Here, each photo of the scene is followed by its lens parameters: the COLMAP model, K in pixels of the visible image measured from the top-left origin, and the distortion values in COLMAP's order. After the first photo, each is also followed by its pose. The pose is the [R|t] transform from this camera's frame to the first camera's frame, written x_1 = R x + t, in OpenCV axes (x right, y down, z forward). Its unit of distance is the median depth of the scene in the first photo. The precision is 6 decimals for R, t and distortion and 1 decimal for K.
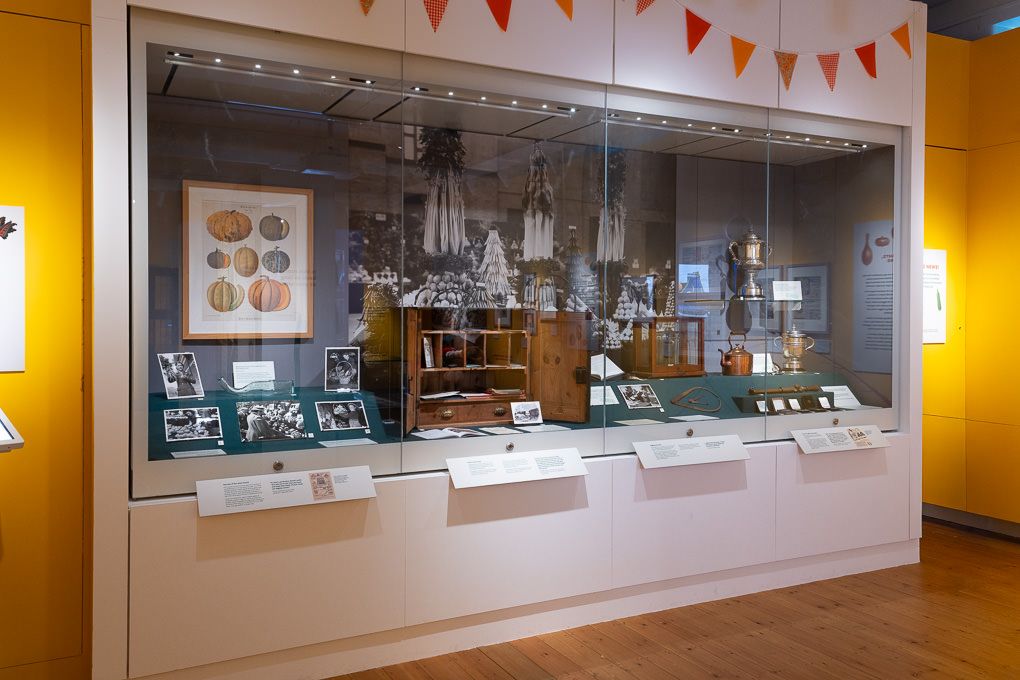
lens RADIAL K [[851.3, 0, 510.5], [0, 851.3, 324.3], [0, 0, 1]] dist [0.040628, -0.000550]
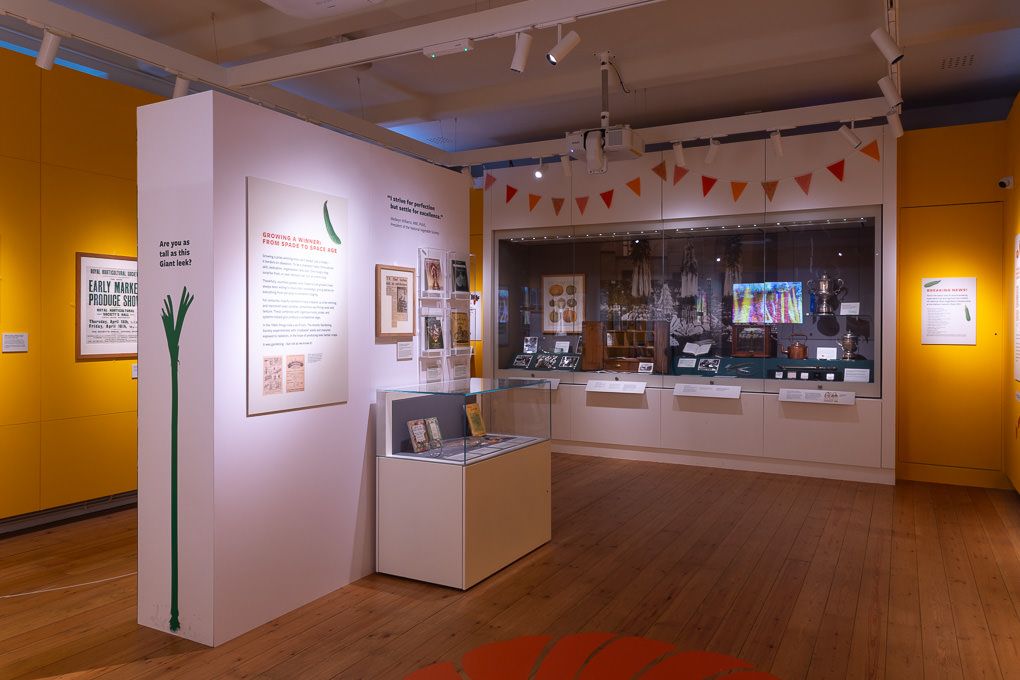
lens RADIAL K [[711.3, 0, 522.7], [0, 711.3, 321.9], [0, 0, 1]] dist [0.006922, 0.002266]
pose [[0.560579, -0.001670, -0.828099, 1.306616], [-0.010336, 0.999906, -0.009013, 0.003989], [0.828036, 0.013612, 0.560509, -0.296883]]
